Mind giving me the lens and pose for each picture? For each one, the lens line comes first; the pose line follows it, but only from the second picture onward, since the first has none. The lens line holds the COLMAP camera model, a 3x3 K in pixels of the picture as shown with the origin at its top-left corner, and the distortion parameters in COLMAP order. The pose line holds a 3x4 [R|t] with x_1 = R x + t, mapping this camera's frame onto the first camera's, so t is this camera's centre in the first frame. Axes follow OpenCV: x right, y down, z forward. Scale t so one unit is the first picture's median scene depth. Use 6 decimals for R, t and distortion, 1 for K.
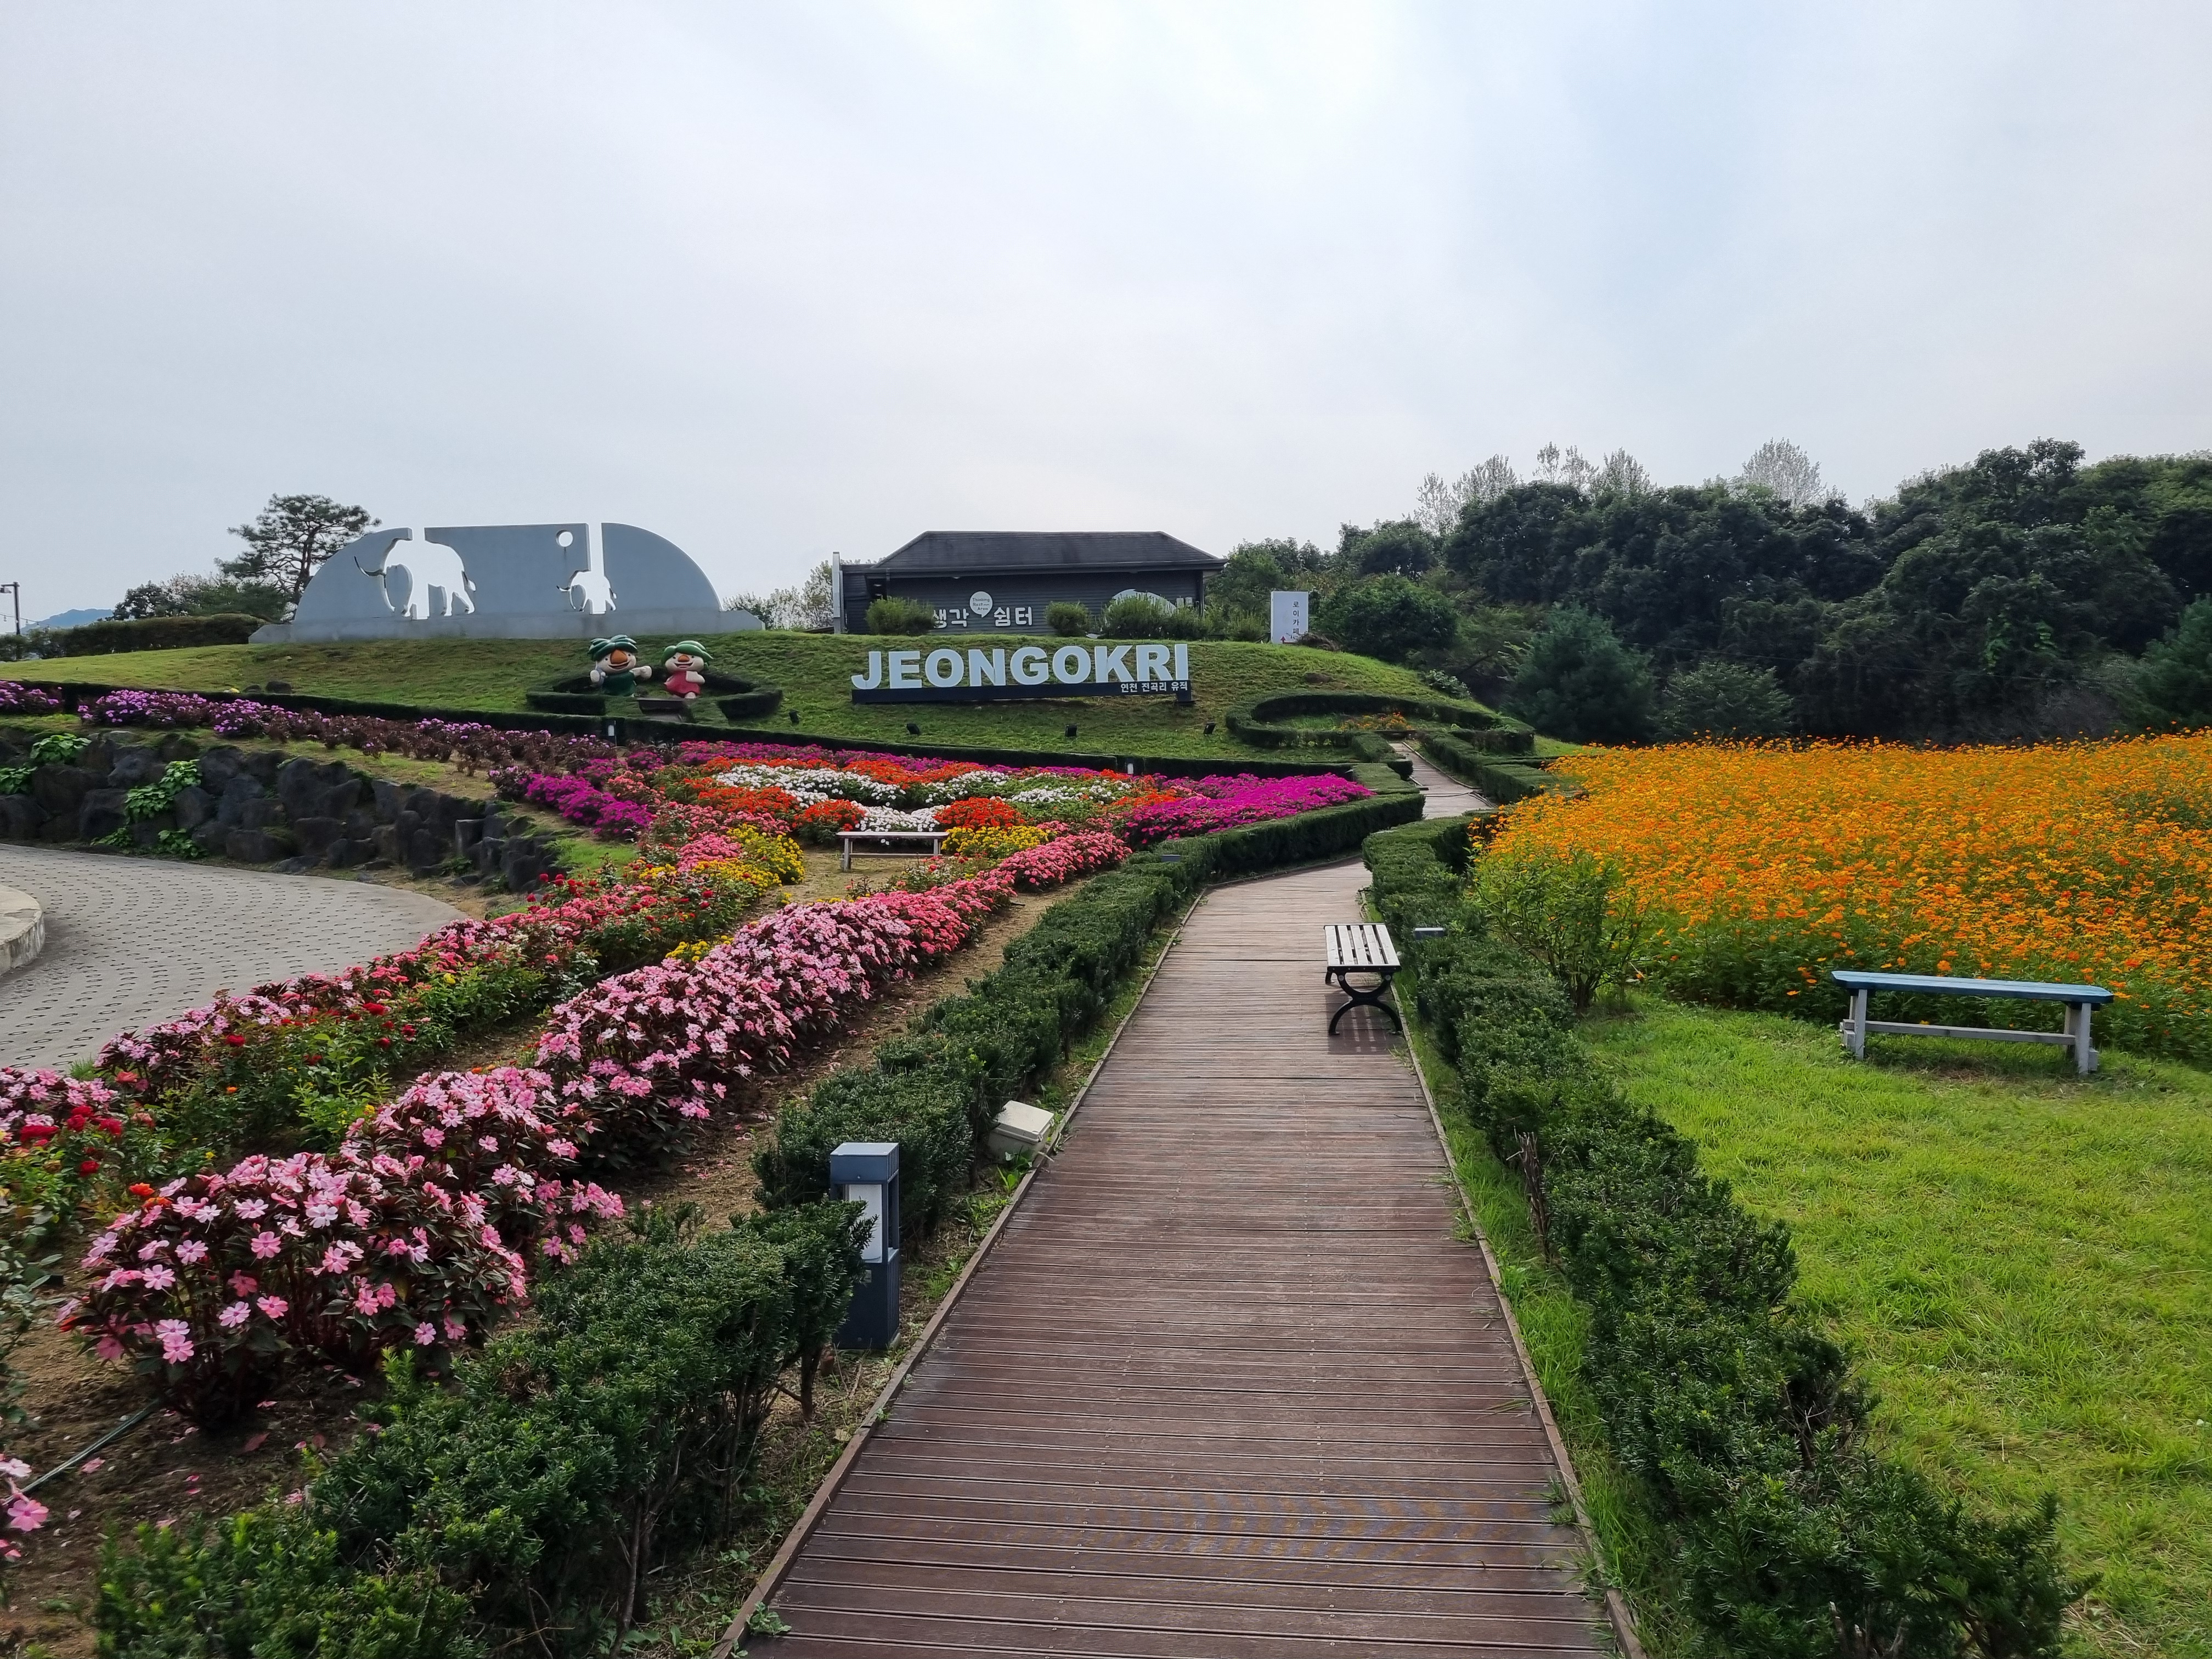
lens RADIAL K [[1645.1, 0, 1098.0], [0, 1645.1, 812.6], [0, 0, 1]] dist [0.041477, -0.023879]
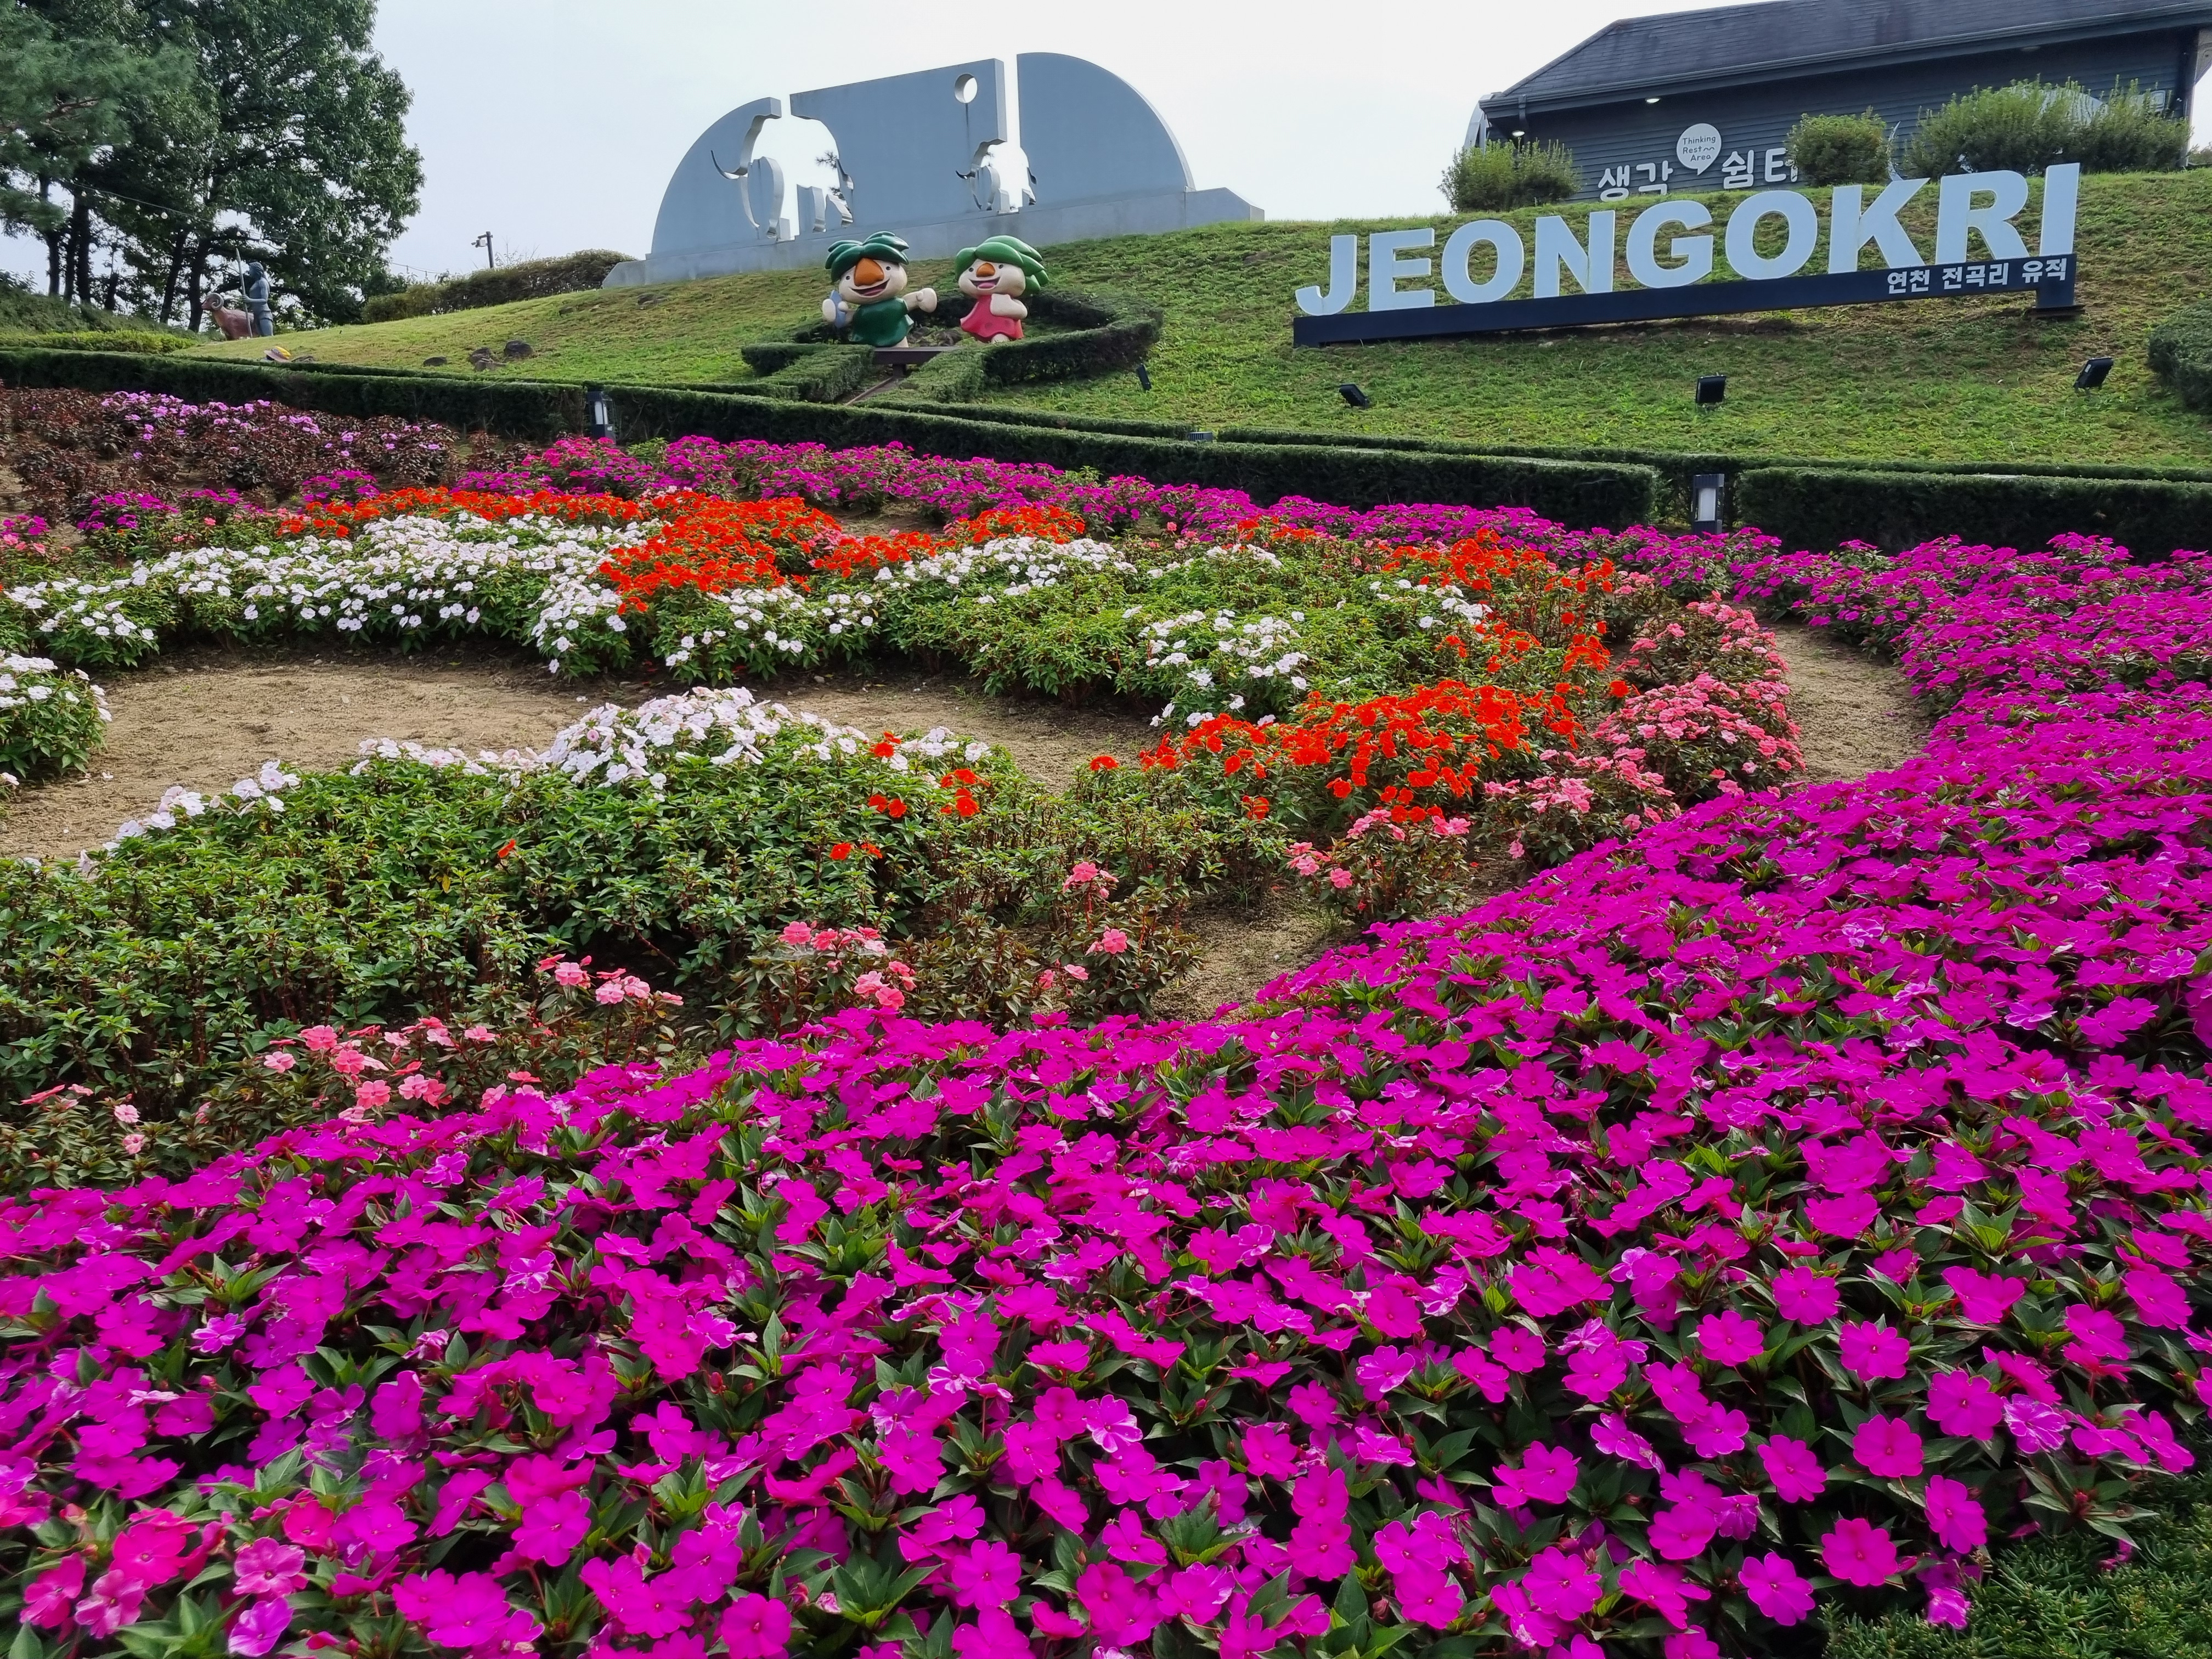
lens RADIAL K [[1645.1, 0, 1100.7], [0, 1645.1, 827.5], [0, 0, 1]] dist [0.041477, -0.023879]
pose [[0.862070, 0.108452, -0.495049, 0.024292], [-0.004321, 0.978372, 0.206810, -0.008788], [0.506771, -0.176146, 0.843893, 0.176143]]
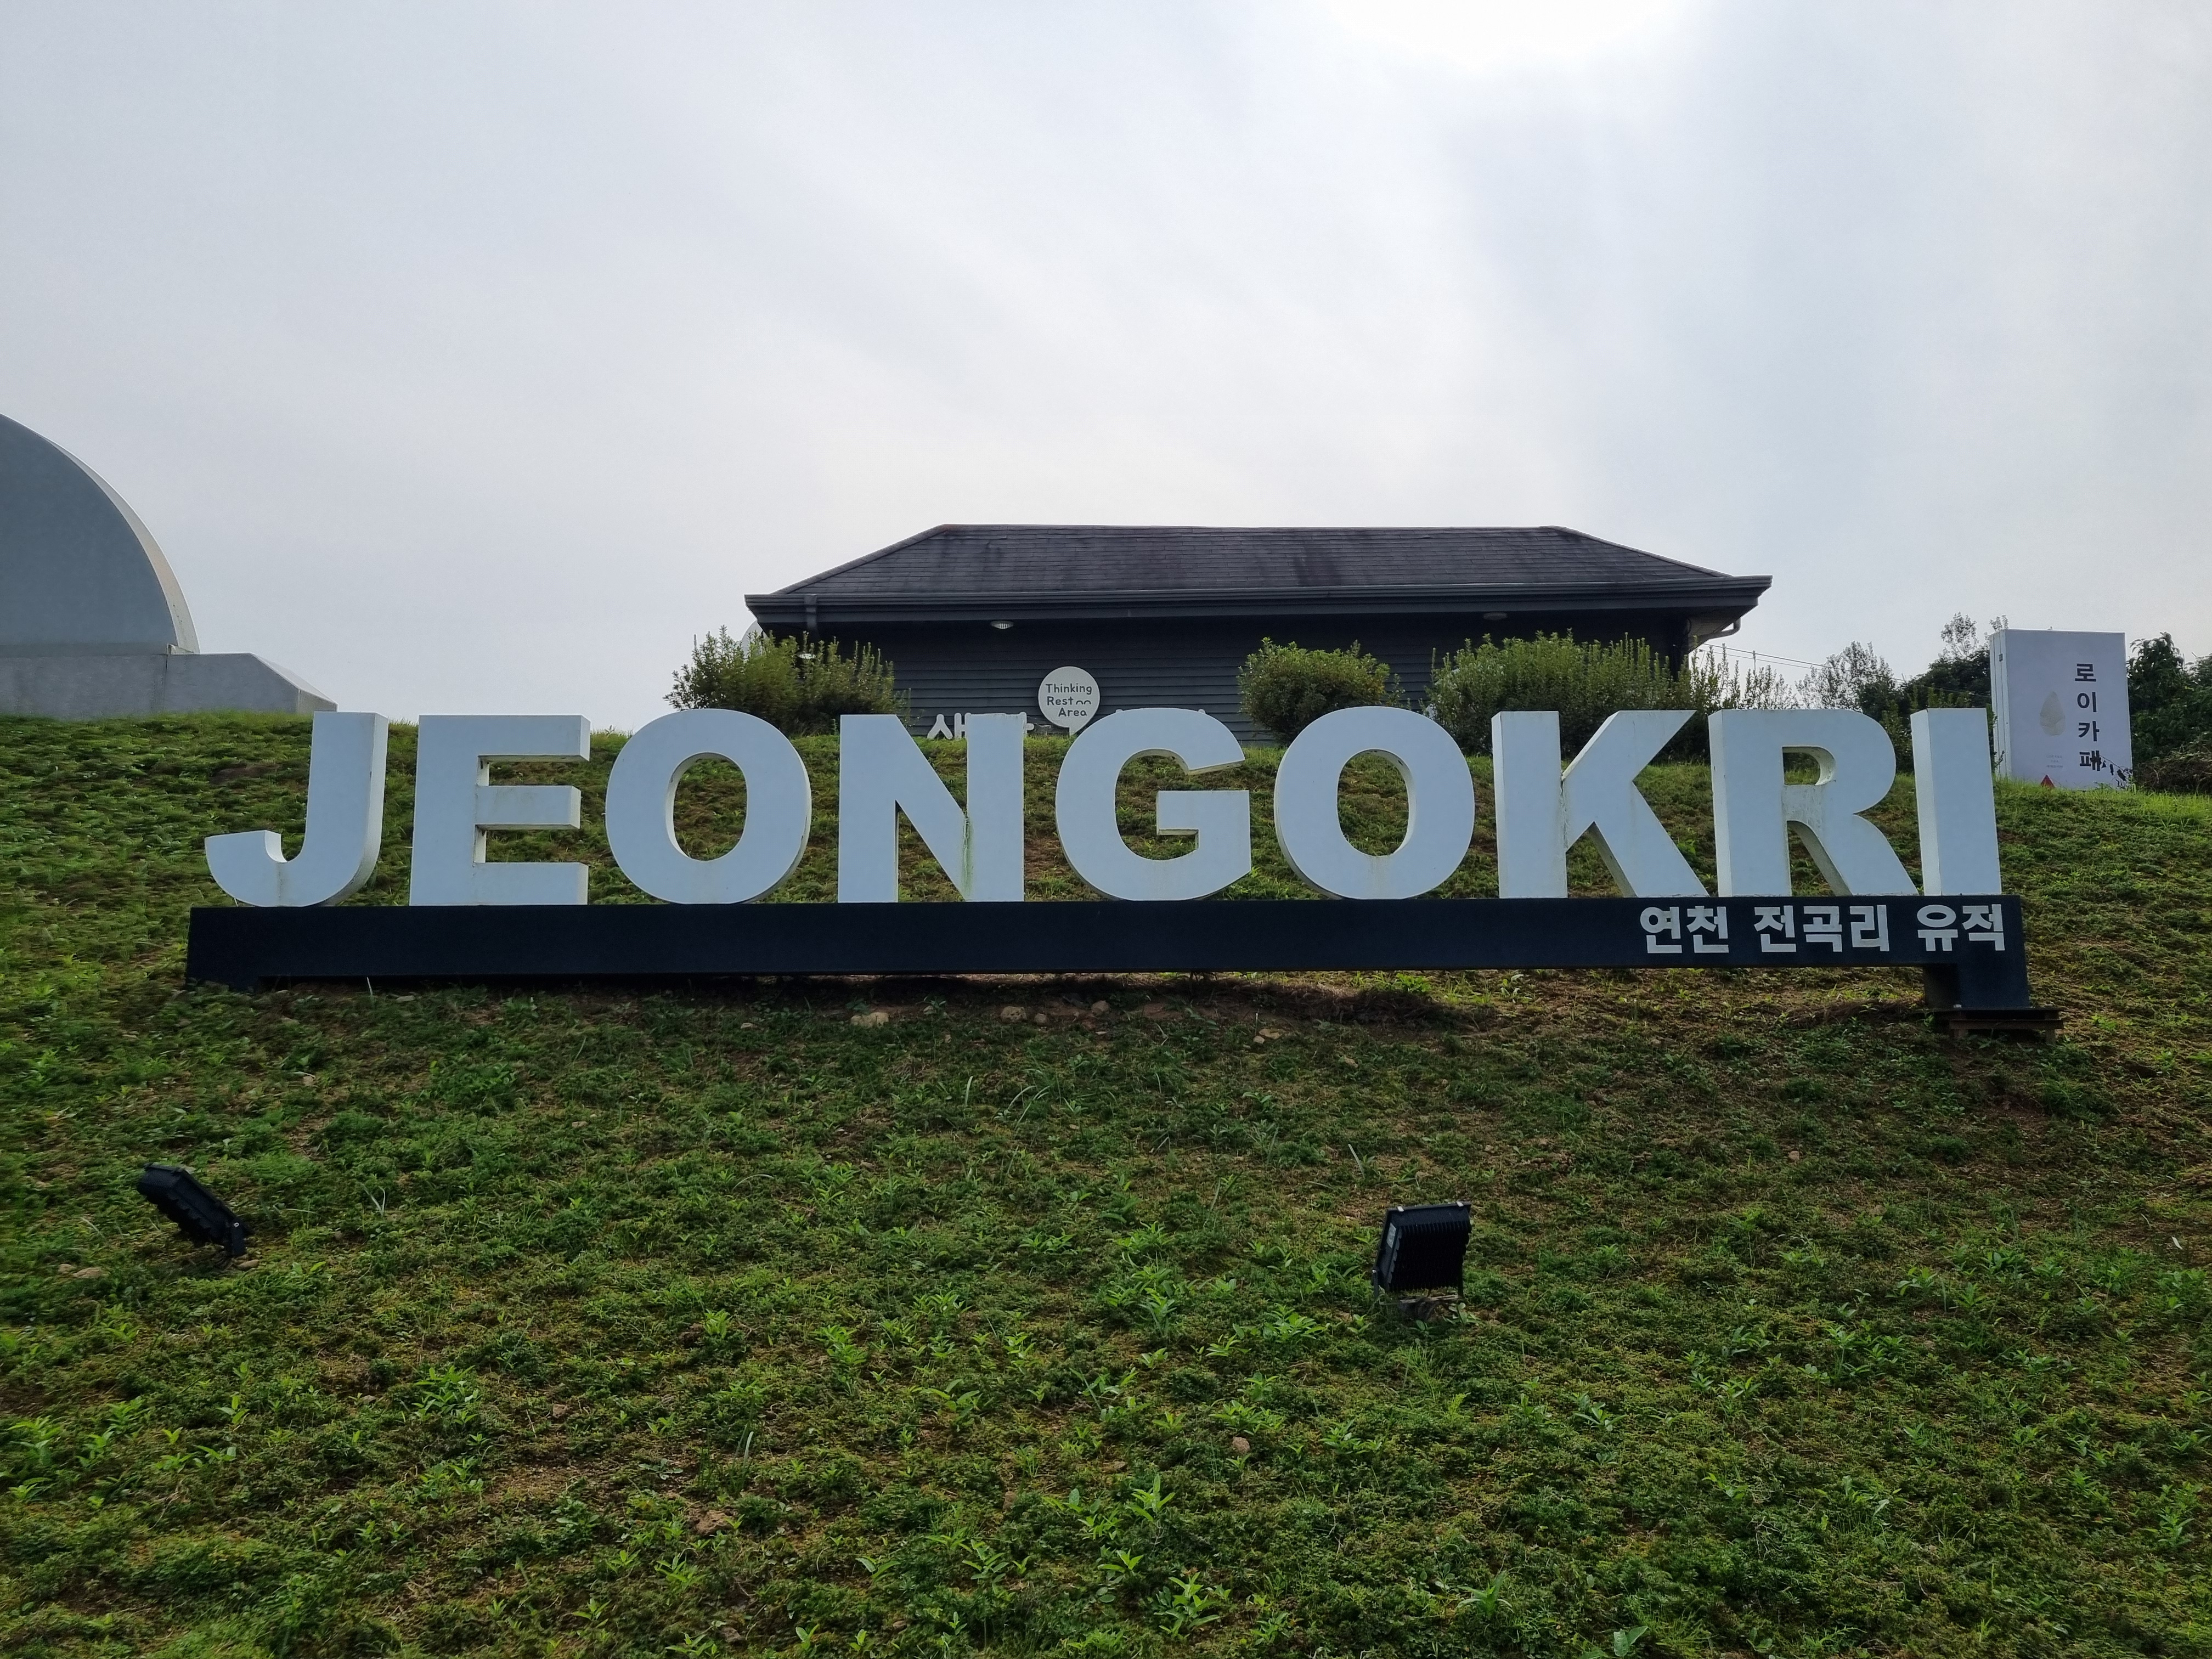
lens RADIAL K [[1645.1, 0, 1082.3], [0, 1645.1, 817.0], [0, 0, 1]] dist [0.041477, -0.023879]
pose [[0.991125, 0.011983, -0.132392, -0.008631], [-0.031616, 0.988601, -0.147203, -0.020871], [0.129119, 0.150083, 0.980206, 0.286625]]
